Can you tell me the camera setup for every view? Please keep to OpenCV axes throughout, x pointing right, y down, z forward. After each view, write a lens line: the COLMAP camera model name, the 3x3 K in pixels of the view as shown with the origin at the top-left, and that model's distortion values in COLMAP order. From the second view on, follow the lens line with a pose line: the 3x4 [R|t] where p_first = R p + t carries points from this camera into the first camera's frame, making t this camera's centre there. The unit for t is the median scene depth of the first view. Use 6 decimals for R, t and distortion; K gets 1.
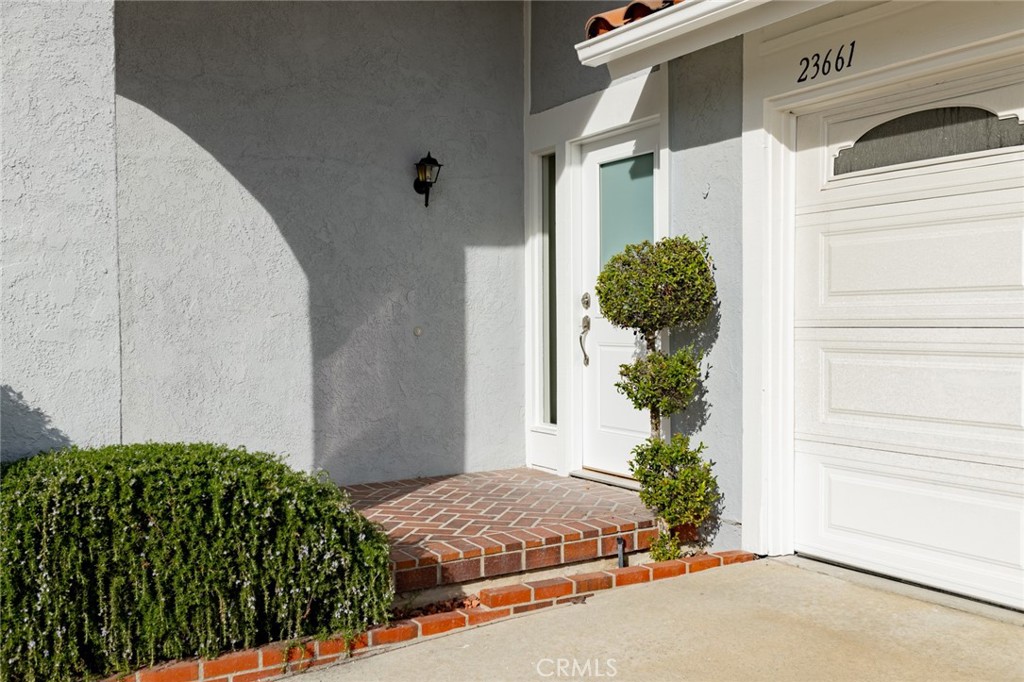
lens RADIAL K [[998.3, 0, 512.0], [0, 998.3, 341.0], [0, 0, 1]] dist [0.005506, 0.000897]
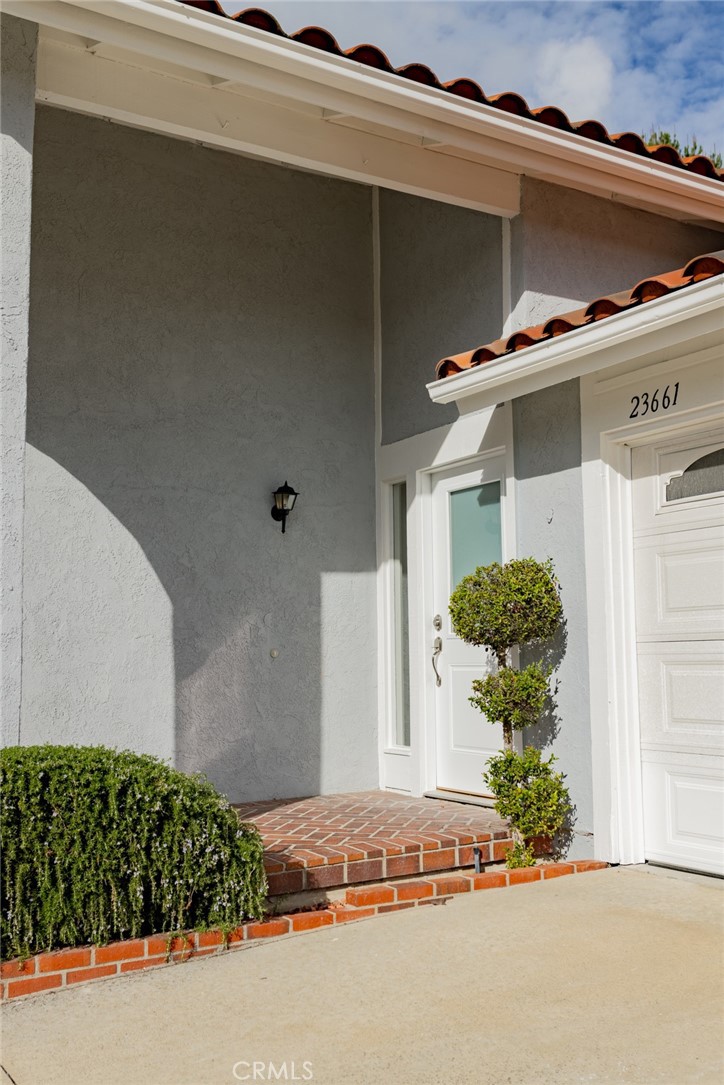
lens RADIAL K [[1057.8, 0, 362.0], [0, 1057.8, 542.5], [0, 0, 1]] dist [0.005506, 0.000897]
pose [[0.999933, -0.004212, 0.010777, -0.021074], [0.005556, 0.991775, -0.127875, 0.023106], [-0.010150, 0.127926, 0.991732, -0.127713]]
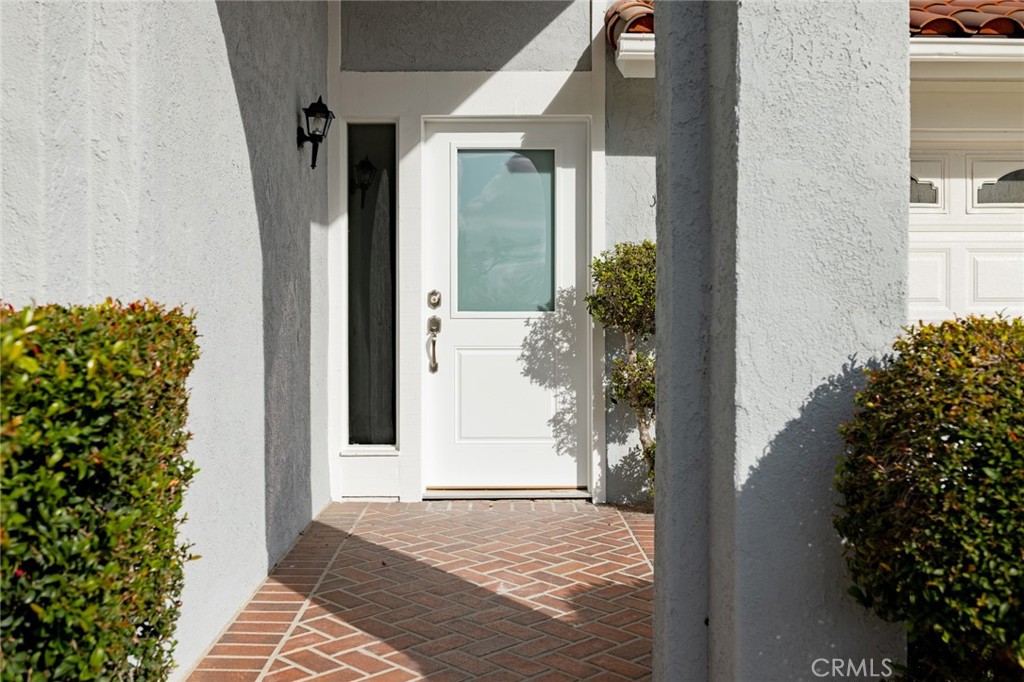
lens RADIAL K [[998.3, 0, 512.0], [0, 998.3, 341.0], [0, 0, 1]] dist [0.005506, 0.000897]
pose [[0.510450, -0.009141, 0.859859, -0.858733], [0.013102, 0.999910, 0.002853, -0.005478], [-0.859807, 0.009809, 0.510524, 0.636485]]
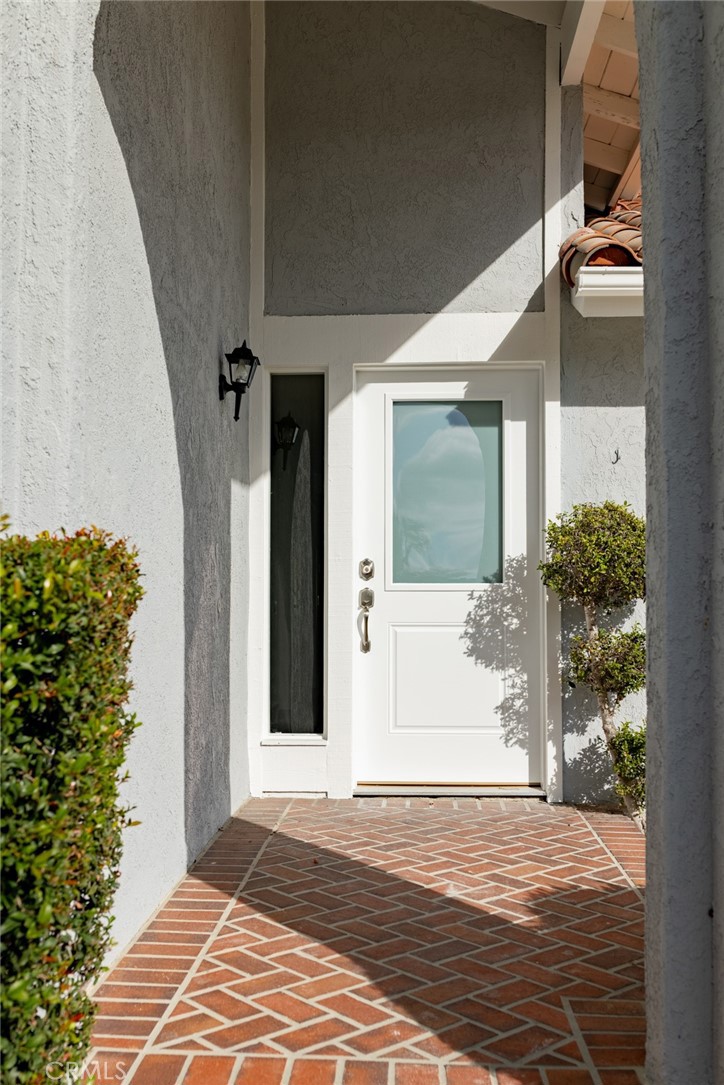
lens RADIAL K [[1128.6, 0, 364.7], [0, 1128.6, 595.7], [0, 0, 1]] dist [0.008363, -0.006098]
pose [[0.561025, 0.022820, 0.827484, -0.870880], [0.011415, 0.999312, -0.035298, 0.016283], [-0.827720, 0.029249, 0.560379, 0.655517]]
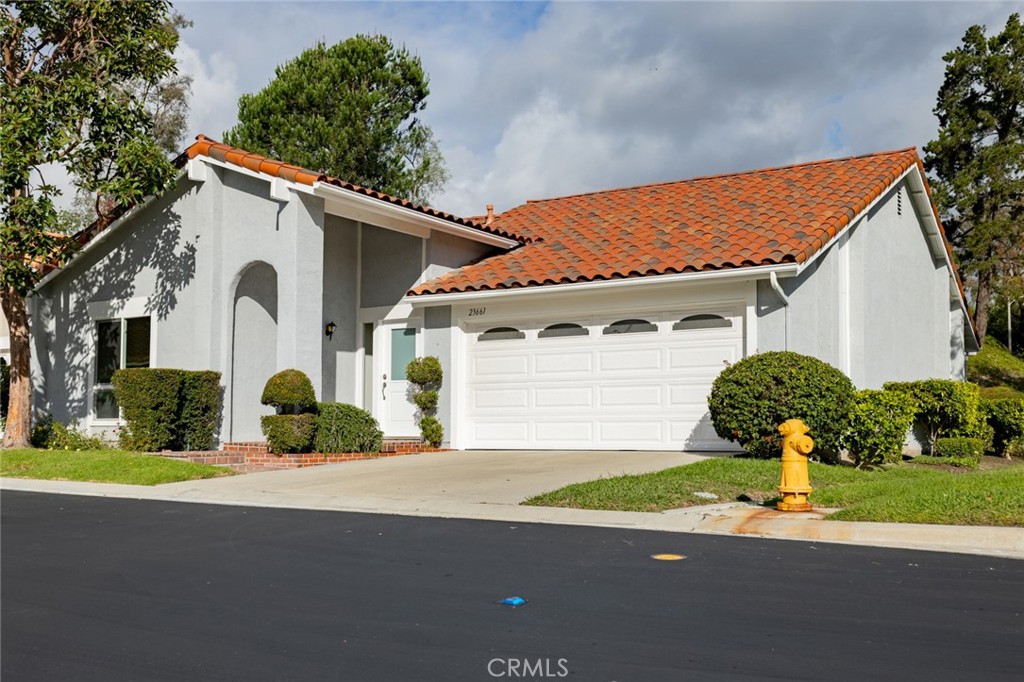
lens RADIAL K [[998.3, 0, 512.0], [0, 998.3, 341.0], [0, 0, 1]] dist [0.005506, 0.000897]
pose [[0.884163, 0.053143, 0.464146, -1.204285], [-0.000457, 0.993607, -0.112894, 0.232505], [-0.467178, 0.099605, 0.878535, -2.159767]]
